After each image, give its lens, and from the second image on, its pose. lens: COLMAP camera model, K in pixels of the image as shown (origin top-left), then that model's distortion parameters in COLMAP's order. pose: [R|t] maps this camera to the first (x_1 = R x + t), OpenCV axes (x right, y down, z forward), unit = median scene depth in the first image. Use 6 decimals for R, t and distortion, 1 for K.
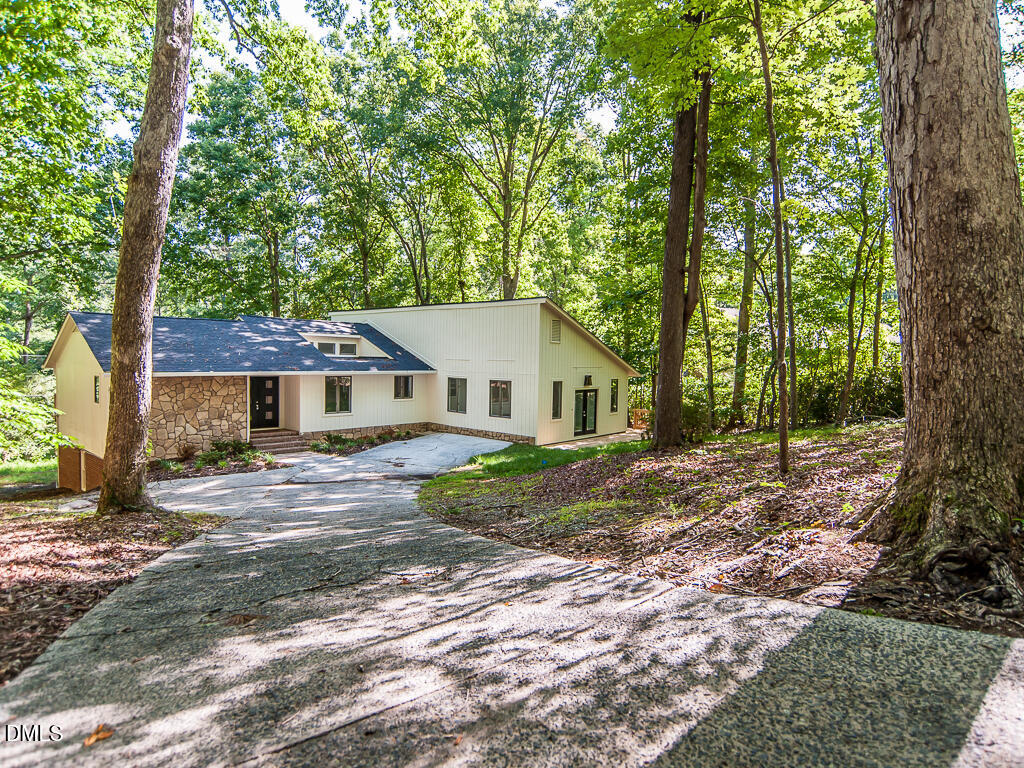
lens RADIAL K [[574.3, 0, 512.7], [0, 574.3, 378.3], [0, 0, 1]] dist [-0.088687, 0.048923]
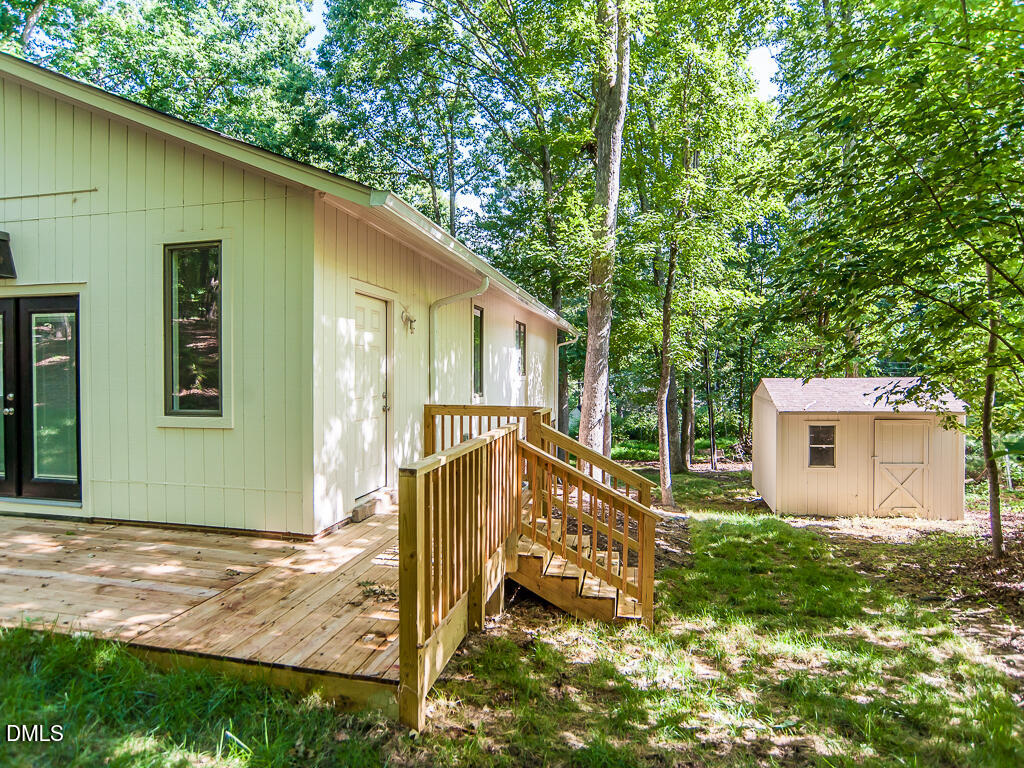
lens RADIAL K [[574.3, 0, 512.7], [0, 574.3, 378.3], [0, 0, 1]] dist [-0.088687, 0.048923]
pose [[0.503229, -0.003721, -0.864145, 0.433629], [-0.023747, 0.999554, -0.018133, 0.052684], [0.863827, 0.029646, 0.502915, 1.103696]]
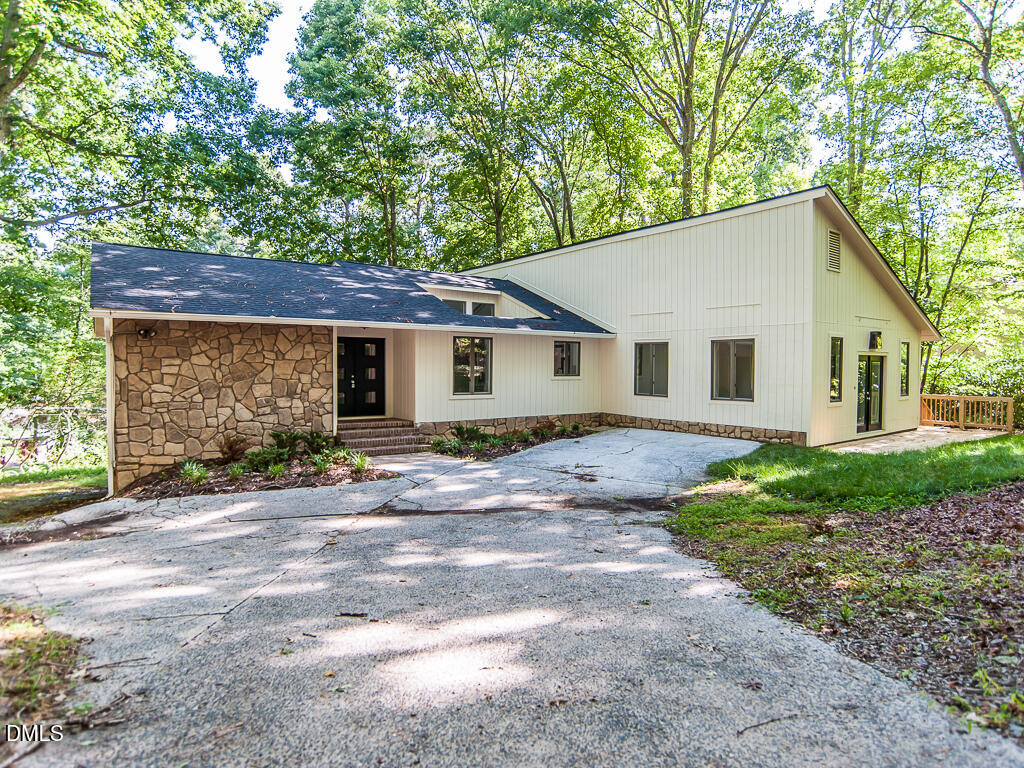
lens RADIAL K [[574.3, 0, 512.7], [0, 574.3, 378.3], [0, 0, 1]] dist [-0.088687, 0.048923]
pose [[0.978198, -0.009620, -0.207452, -0.123346], [0.006356, 0.999845, -0.016394, 0.052382], [0.207578, 0.014718, 0.978108, 0.361570]]
